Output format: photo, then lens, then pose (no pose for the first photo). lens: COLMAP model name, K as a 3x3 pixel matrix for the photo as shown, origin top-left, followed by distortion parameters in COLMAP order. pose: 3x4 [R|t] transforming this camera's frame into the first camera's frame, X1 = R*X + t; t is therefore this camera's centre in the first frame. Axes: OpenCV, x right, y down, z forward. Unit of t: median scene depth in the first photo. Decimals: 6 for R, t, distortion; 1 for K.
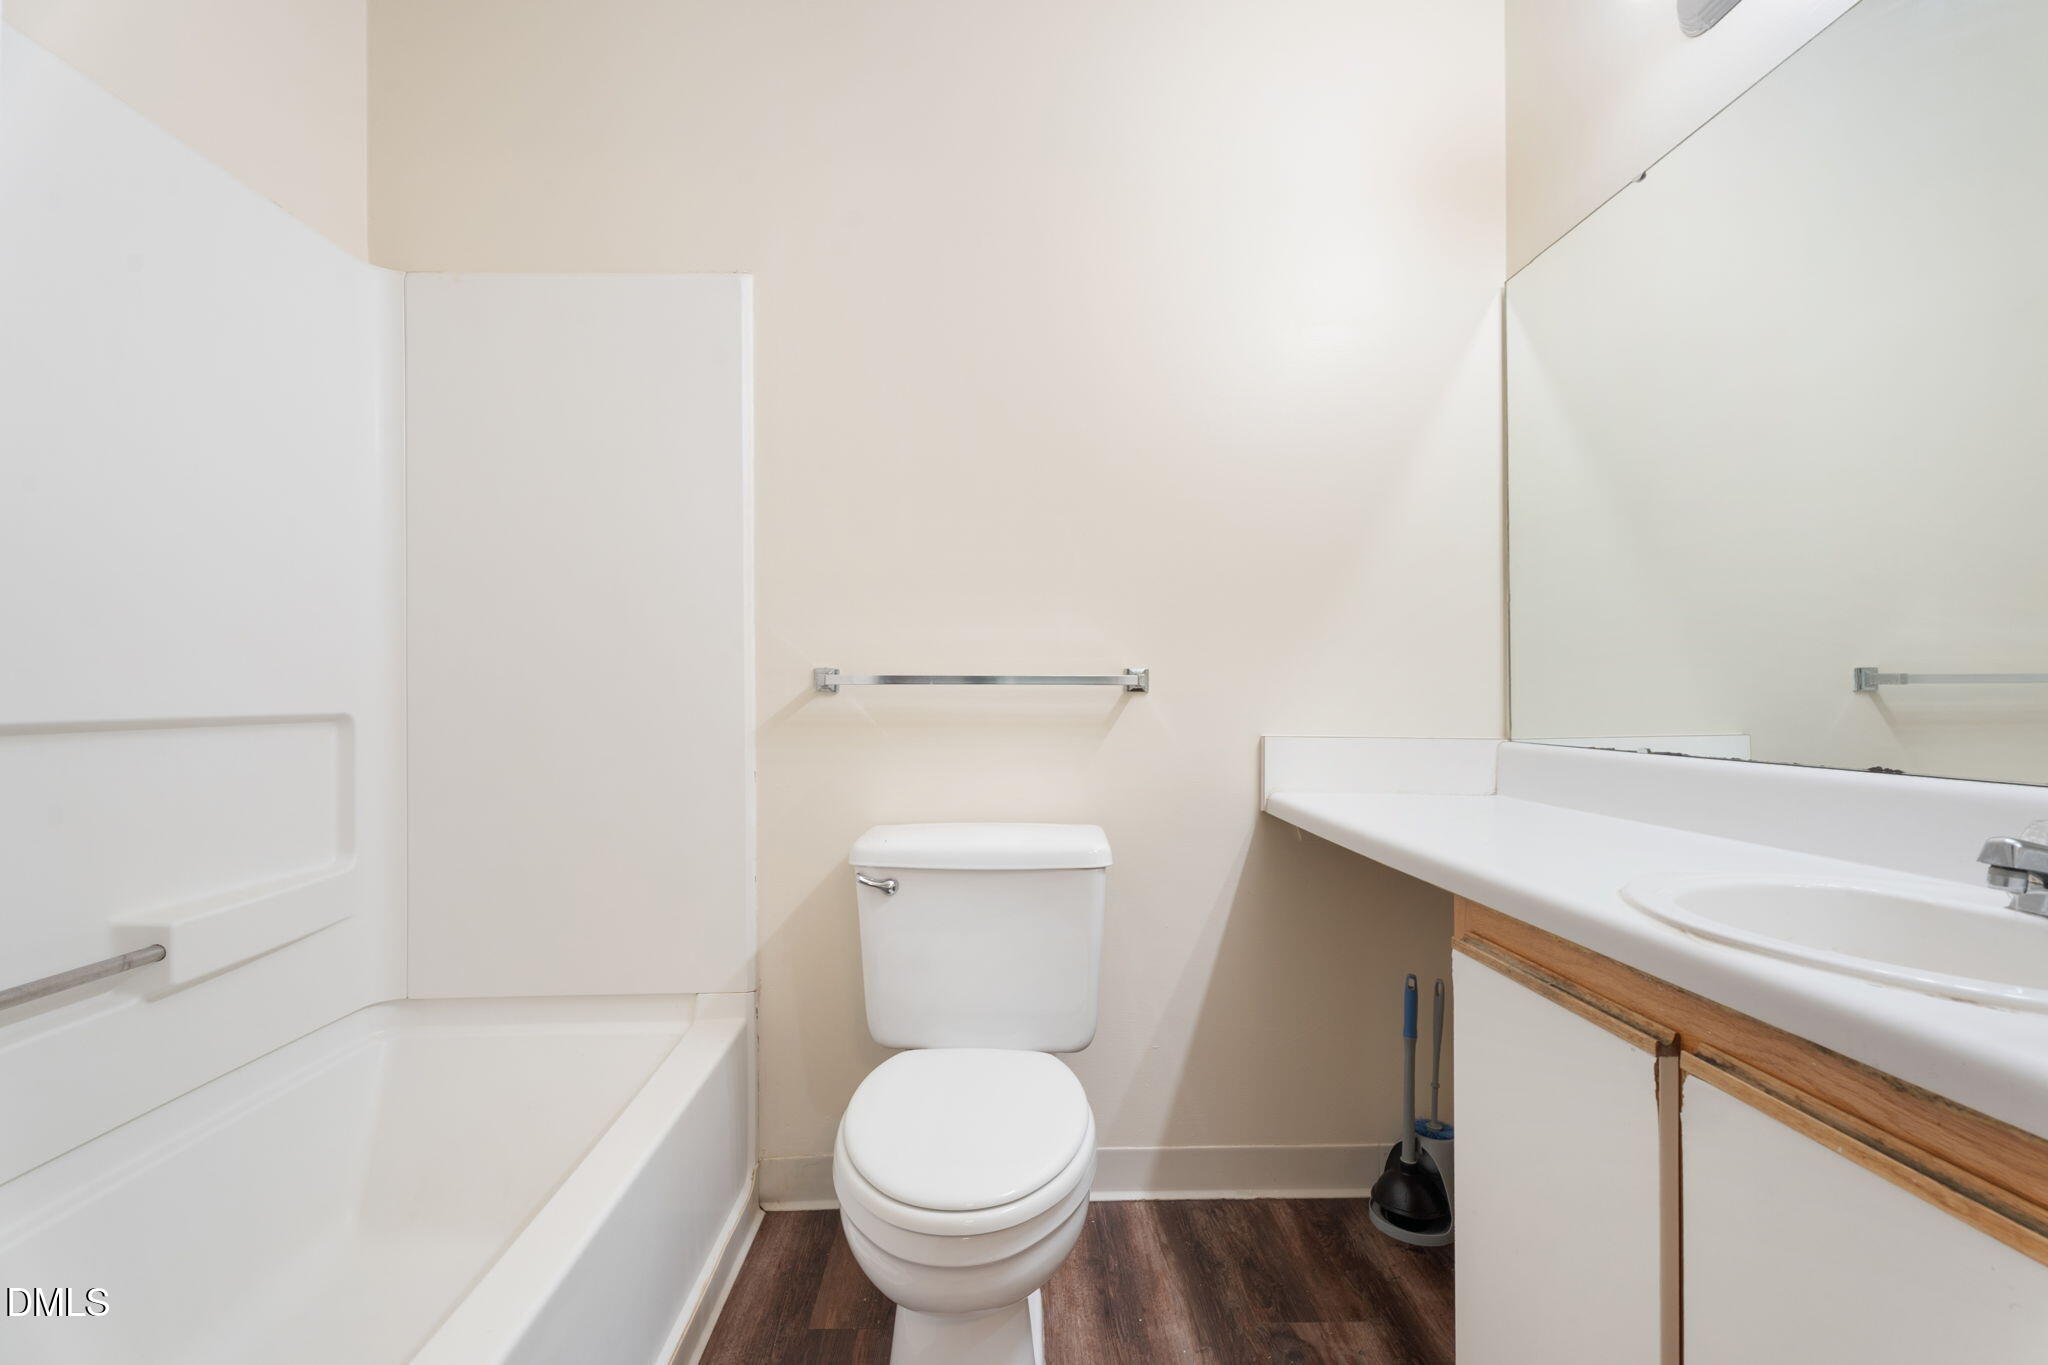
lens RADIAL K [[918.0, 0, 1016.6], [0, 918.0, 682.0], [0, 0, 1]] dist [0.003862, -0.002644]
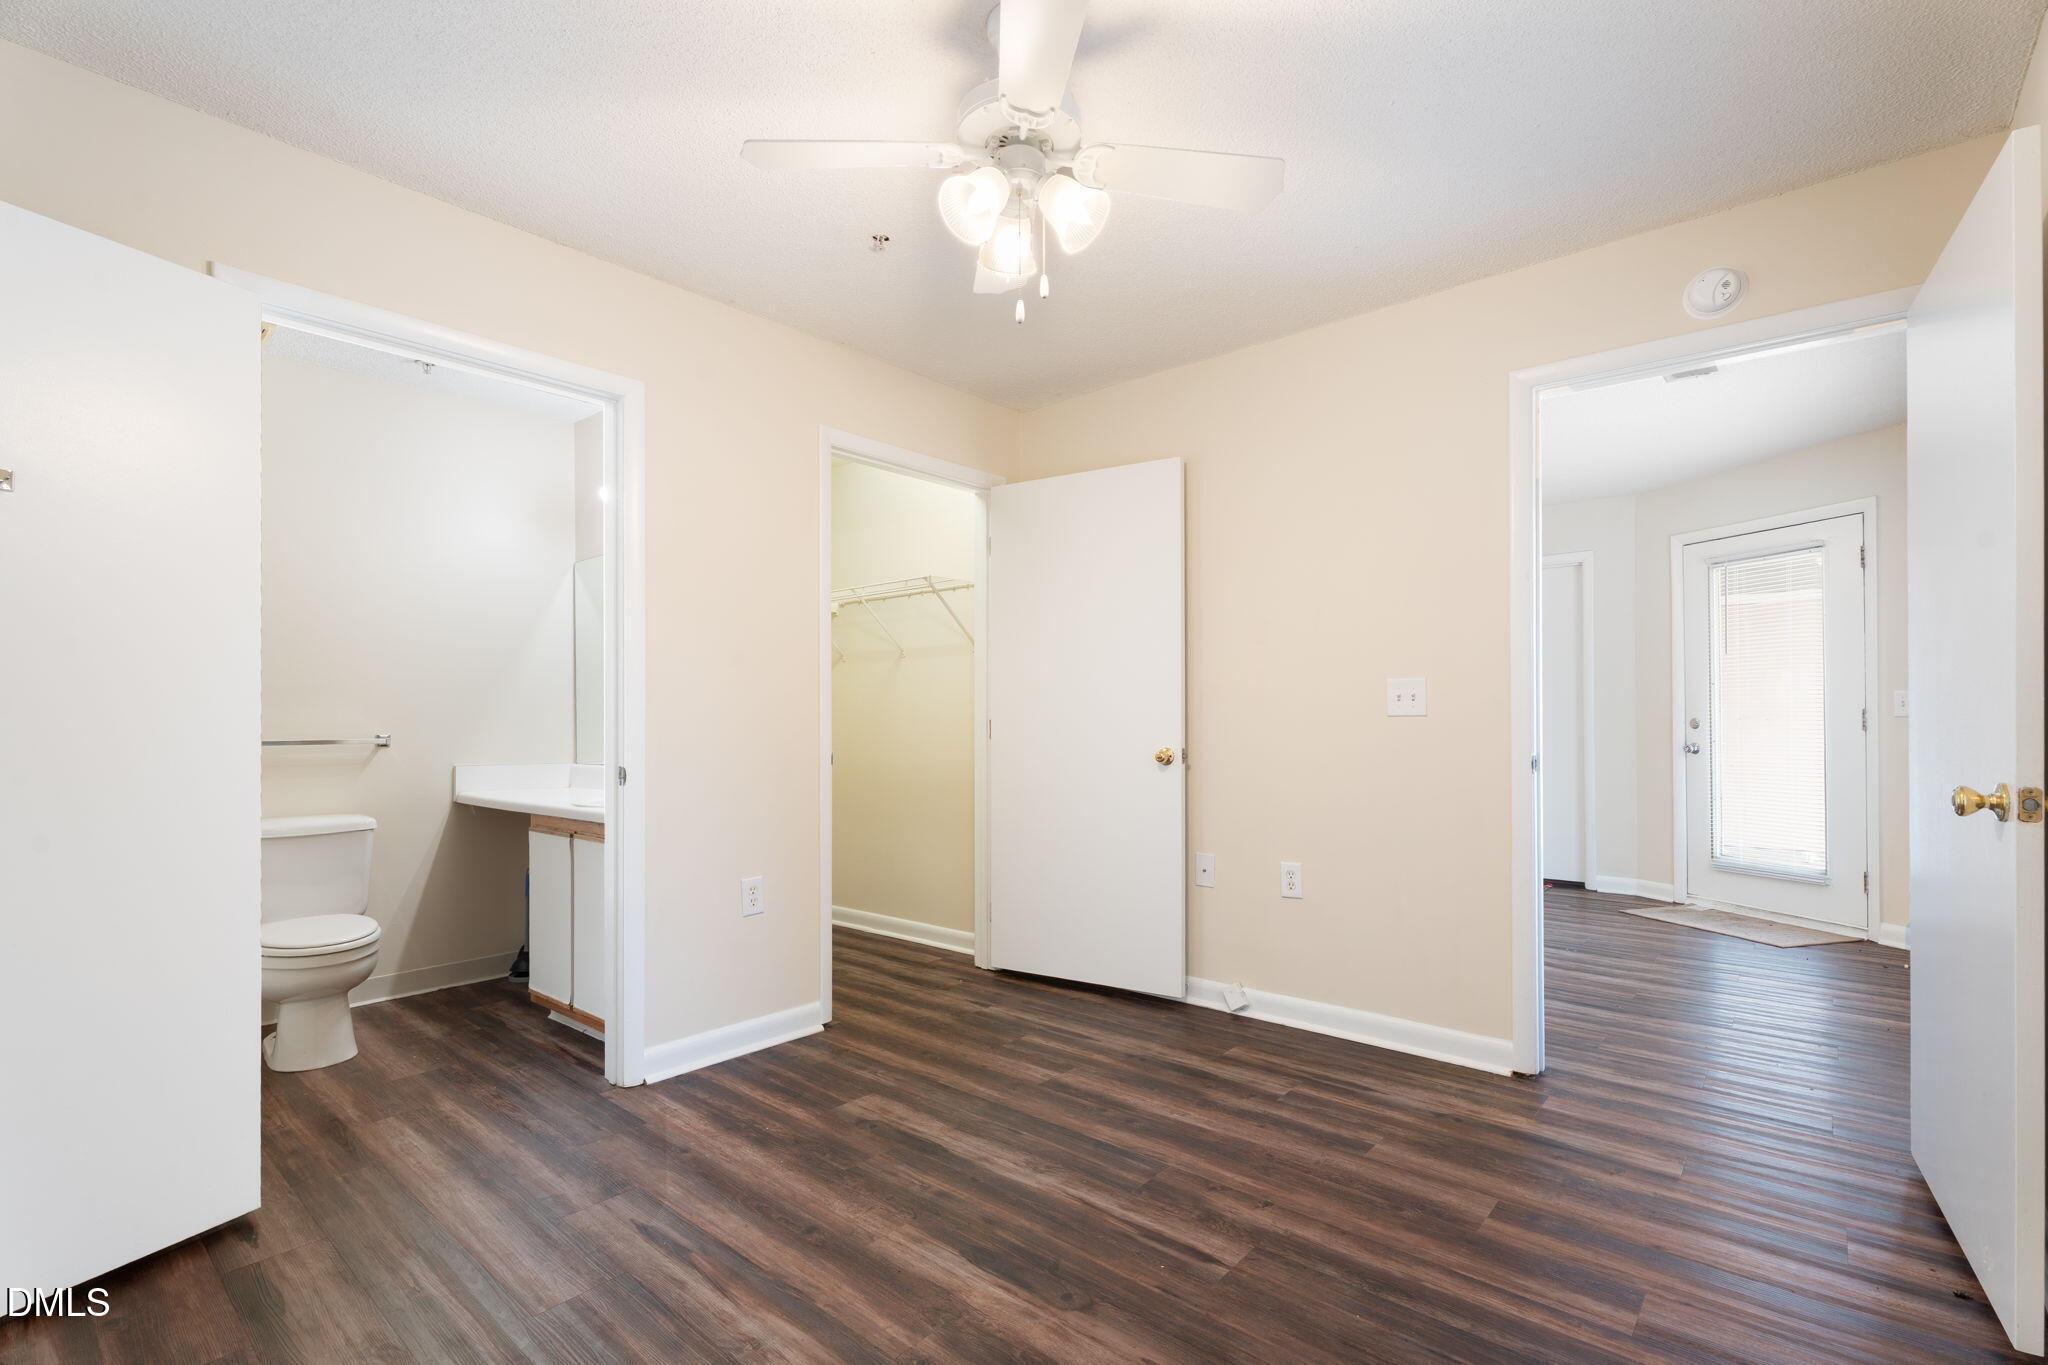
lens RADIAL K [[918.0, 0, 1002.7], [0, 918.0, 711.6], [0, 0, 1]] dist [0.003862, -0.002644]
pose [[0.681134, 0.005033, 0.732141, -0.452569], [-0.001611, 0.999984, -0.005375, -0.061358], [-0.732157, 0.002482, 0.681131, -1.461858]]
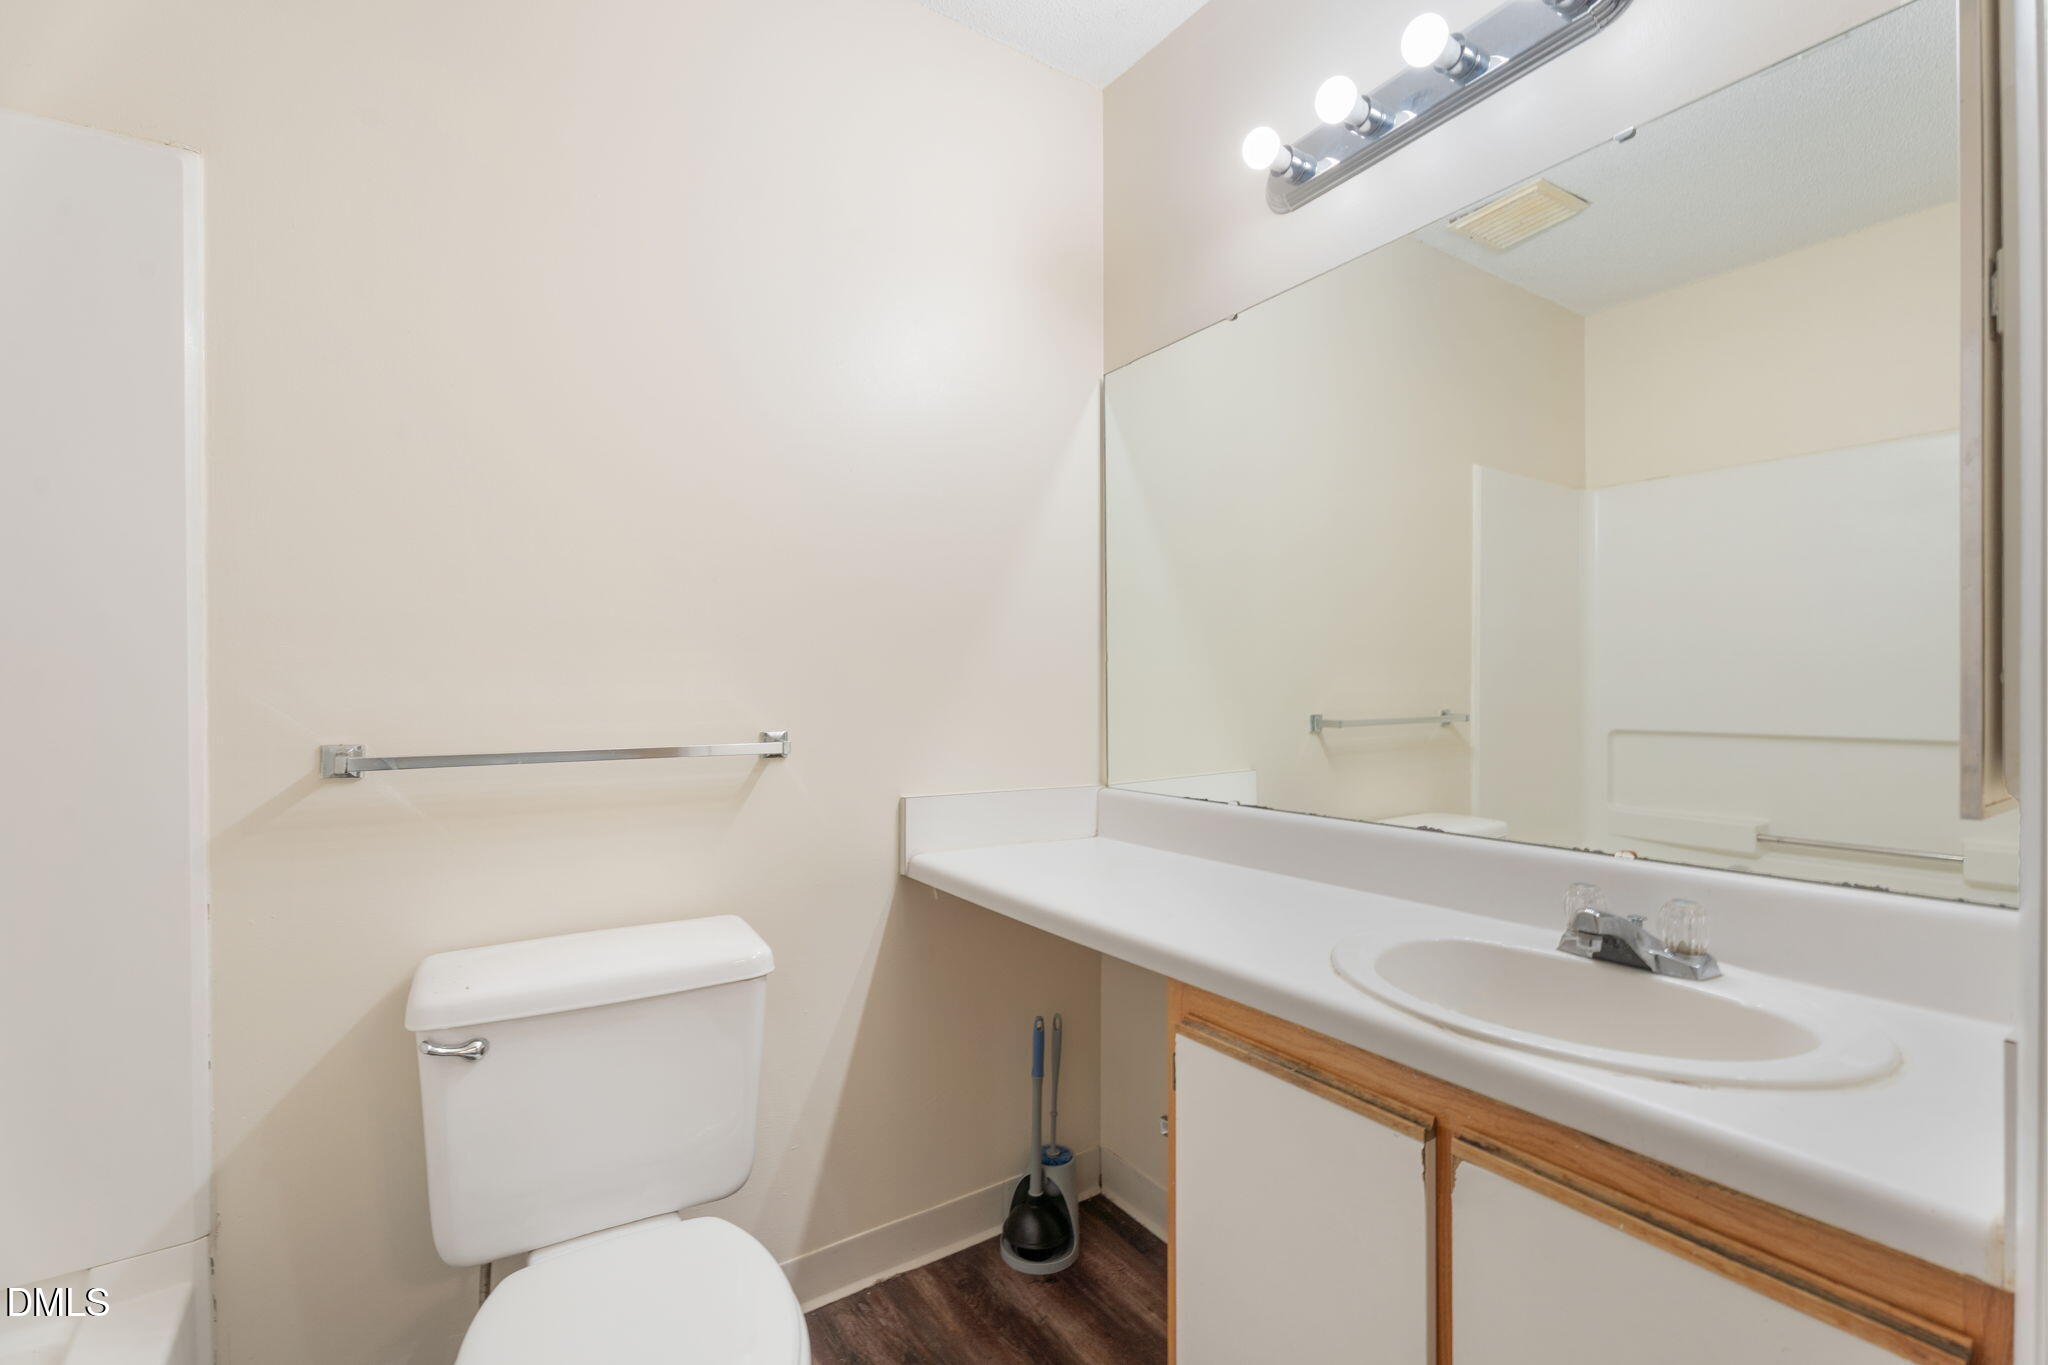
lens RADIAL K [[885.8, 0, 1021.2], [0, 885.8, 681.2], [0, 0, 1]] dist [0.001056, -0.001097]
pose [[0.848690, 0.002084, 0.528886, -0.133703], [-0.002413, 0.999997, -0.000069, -0.070388], [-0.528884, -0.001217, 0.848693, 0.152447]]
